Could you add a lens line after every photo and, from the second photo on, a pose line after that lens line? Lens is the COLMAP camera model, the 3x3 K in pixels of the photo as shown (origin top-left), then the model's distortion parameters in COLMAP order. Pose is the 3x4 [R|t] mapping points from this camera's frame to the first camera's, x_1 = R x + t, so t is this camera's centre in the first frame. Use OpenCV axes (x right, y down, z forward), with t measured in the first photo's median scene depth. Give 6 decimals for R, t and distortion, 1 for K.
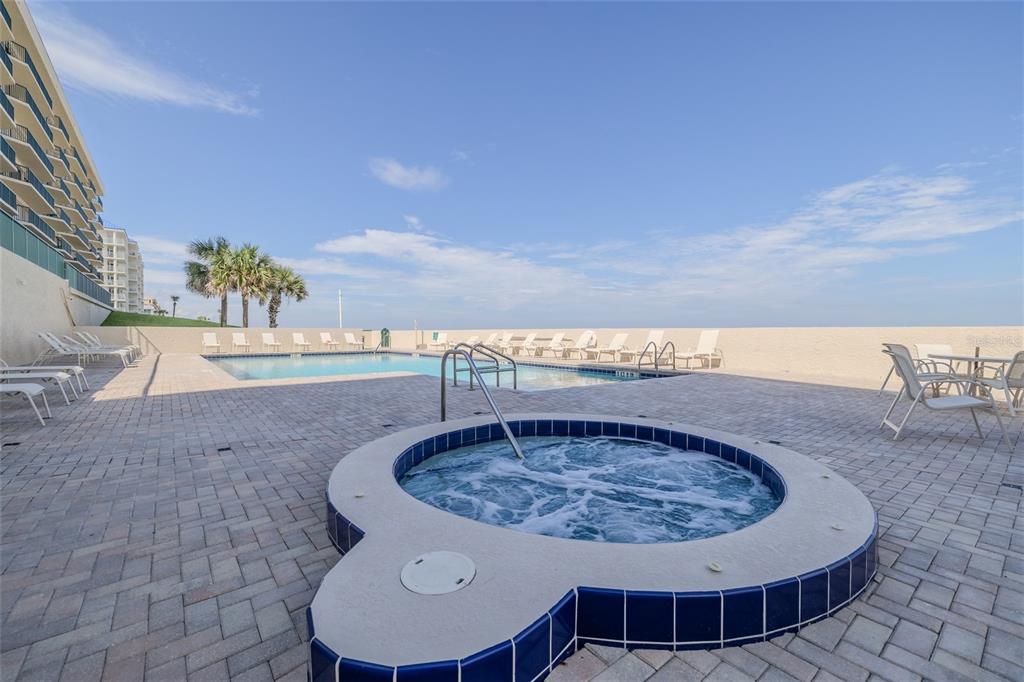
lens RADIAL K [[424.8, 0, 511.8], [0, 424.8, 325.2], [0, 0, 1]] dist [-0.000347, 0.000052]
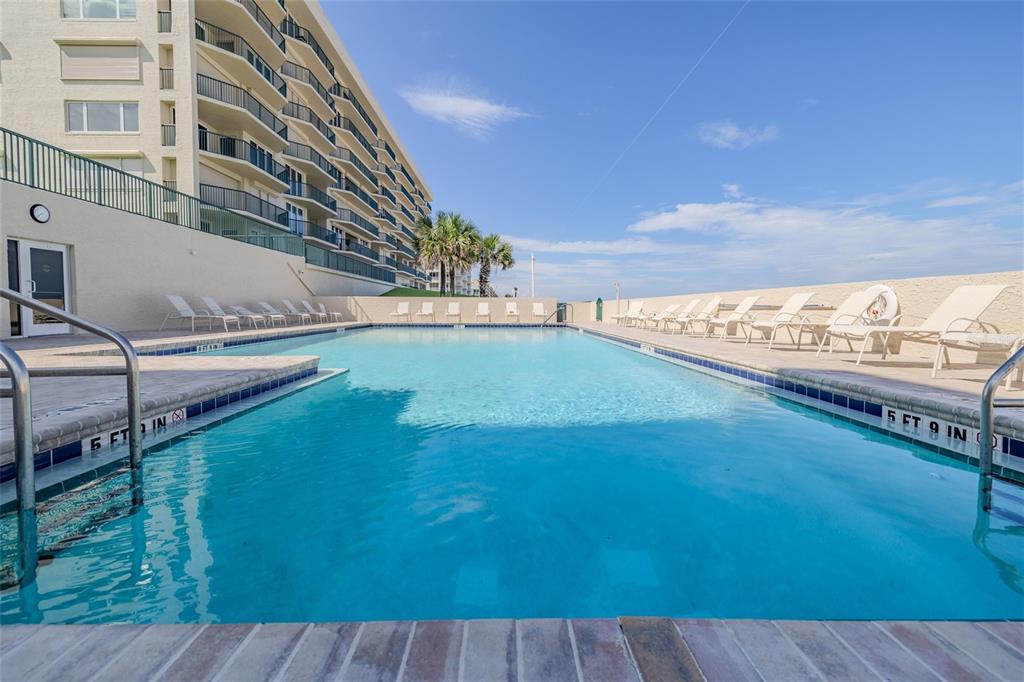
lens RADIAL K [[424.8, 0, 511.8], [0, 424.8, 325.2], [0, 0, 1]] dist [-0.000347, 0.000052]
pose [[0.790003, 0.025144, -0.612587, 0.098401], [0.012018, 0.998332, 0.056477, 0.014429], [0.612985, -0.051979, 0.788383, 0.274931]]
